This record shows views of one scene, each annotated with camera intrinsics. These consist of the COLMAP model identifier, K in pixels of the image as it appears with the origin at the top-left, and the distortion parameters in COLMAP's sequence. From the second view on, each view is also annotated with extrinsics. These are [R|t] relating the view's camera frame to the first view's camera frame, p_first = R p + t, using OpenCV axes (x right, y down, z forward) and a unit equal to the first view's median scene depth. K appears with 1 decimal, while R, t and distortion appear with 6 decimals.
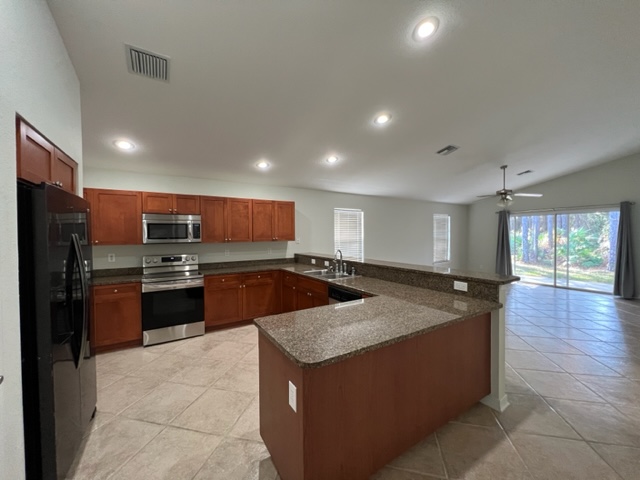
lens RADIAL K [[256.3, 0, 316.6], [0, 256.3, 238.5], [0, 0, 1]] dist [0.000012, 0.000024]
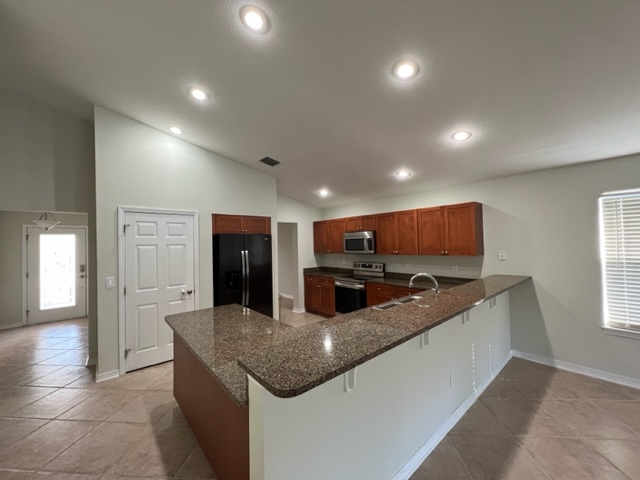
lens RADIAL K [[256.3, 0, 315.9], [0, 256.3, 241.8], [0, 0, 1]] dist [0.000012, 0.000024]
pose [[0.156391, -0.009467, -0.987650, 0.645749], [-0.006695, 0.999921, -0.010645, -0.024407], [0.987672, 0.008277, 0.156315, 0.526286]]
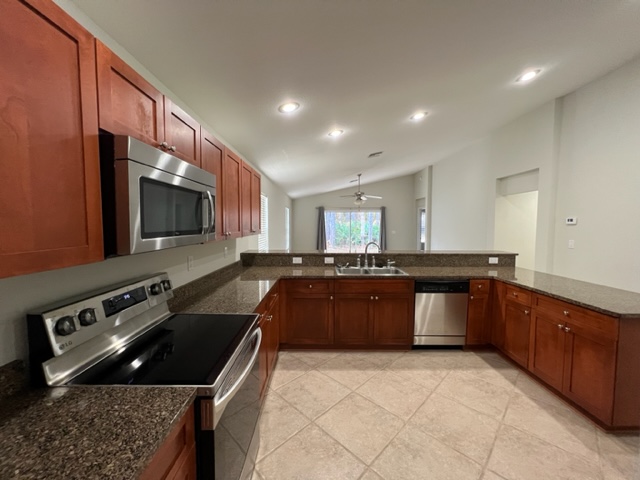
lens RADIAL K [[256.3, 0, 319.8], [0, 256.3, 236.5], [0, 0, 1]] dist [0.000012, 0.000024]
pose [[0.520879, -0.032744, 0.853002, -0.685454], [0.007375, 0.999399, 0.033861, -0.005800], [-0.853599, -0.011346, 0.520808, 0.611630]]
